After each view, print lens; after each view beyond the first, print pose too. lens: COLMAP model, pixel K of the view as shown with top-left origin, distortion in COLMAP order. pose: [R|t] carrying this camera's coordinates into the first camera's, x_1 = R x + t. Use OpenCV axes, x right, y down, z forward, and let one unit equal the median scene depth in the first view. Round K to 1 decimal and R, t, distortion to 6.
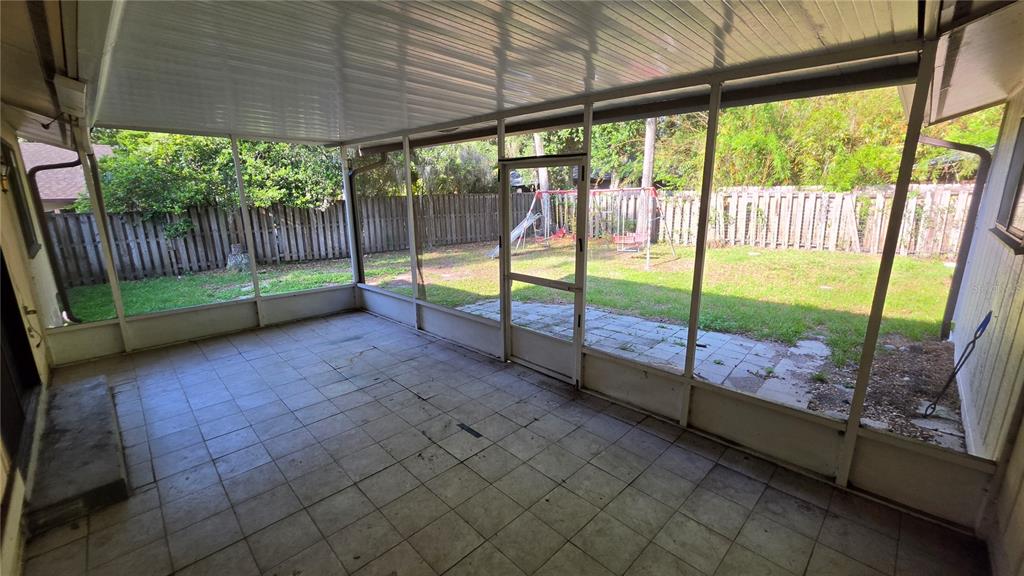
lens RADIAL K [[414.3, 0, 511.8], [0, 414.3, 286.7], [0, 0, 1]] dist [0.001190, 0.000129]
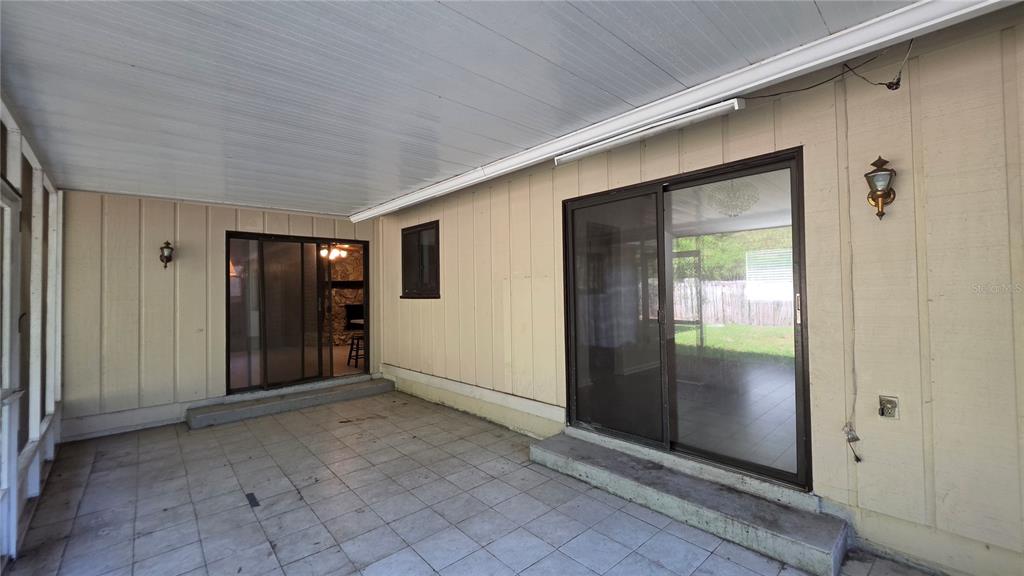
lens RADIAL K [[414.3, 0, 510.4], [0, 414.3, 284.5], [0, 0, 1]] dist [0.001190, 0.000129]
pose [[-0.998002, 0.029253, 0.056008, -0.193114], [0.040316, 0.977313, 0.207930, -0.077046], [-0.048655, 0.209772, -0.976539, 0.459502]]
